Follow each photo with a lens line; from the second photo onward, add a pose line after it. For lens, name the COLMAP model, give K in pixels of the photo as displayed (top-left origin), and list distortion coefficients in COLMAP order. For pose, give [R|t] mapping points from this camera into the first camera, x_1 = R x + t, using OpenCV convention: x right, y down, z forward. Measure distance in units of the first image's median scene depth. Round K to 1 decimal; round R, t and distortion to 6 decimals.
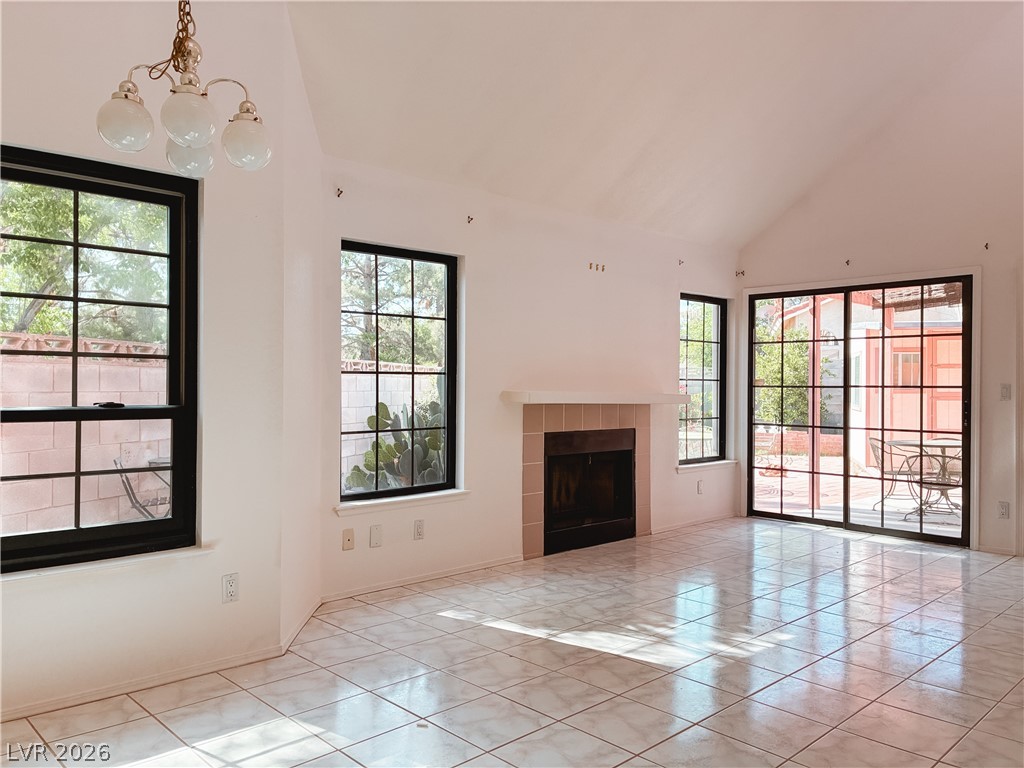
lens RADIAL K [[781.0, 0, 515.2], [0, 781.0, 385.0], [0, 0, 1]] dist [0.038250, -0.030254]
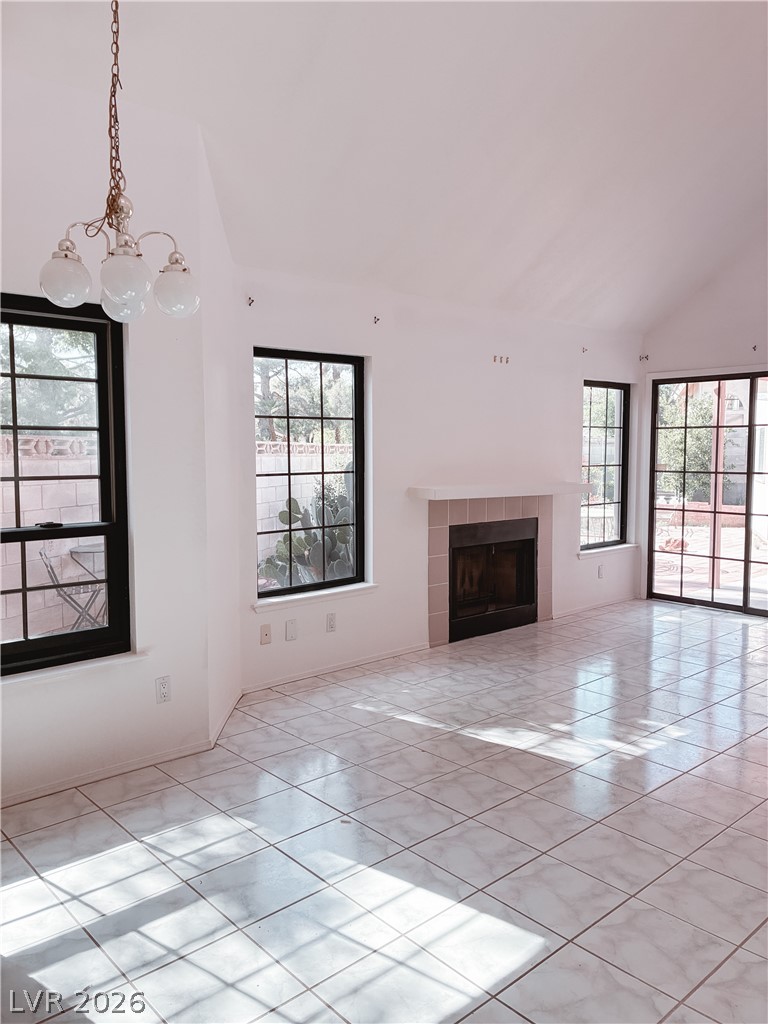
lens RADIAL K [[781.0, 0, 383.7], [0, 781.0, 504.7], [0, 0, 1]] dist [0.038250, -0.030254]
pose [[0.999332, -0.005039, -0.036194, -0.012019], [0.007712, 0.997221, 0.074103, -0.044744], [0.035720, -0.074332, 0.996594, -0.027752]]
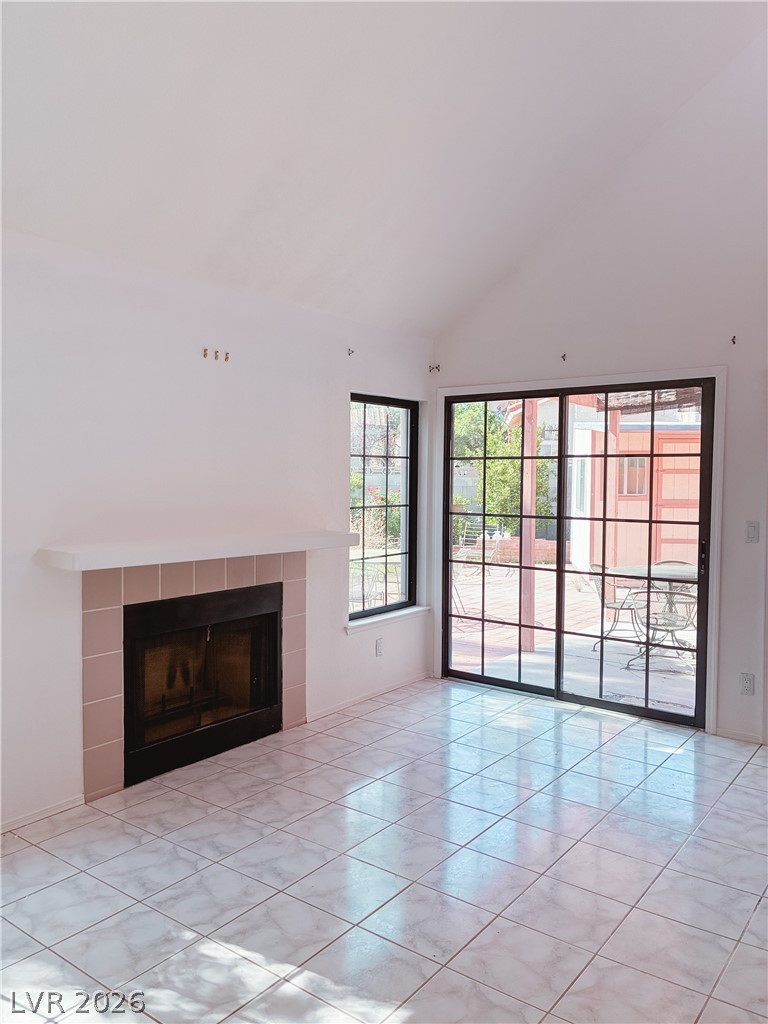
lens RADIAL K [[781.0, 0, 384.0], [0, 781.0, 513.3], [0, 0, 1]] dist [0.038250, -0.030254]
pose [[0.987745, -0.008463, 0.155846, 0.157710], [0.000453, 0.998680, 0.051360, -0.052775], [-0.156075, -0.050660, 0.986445, 0.322172]]
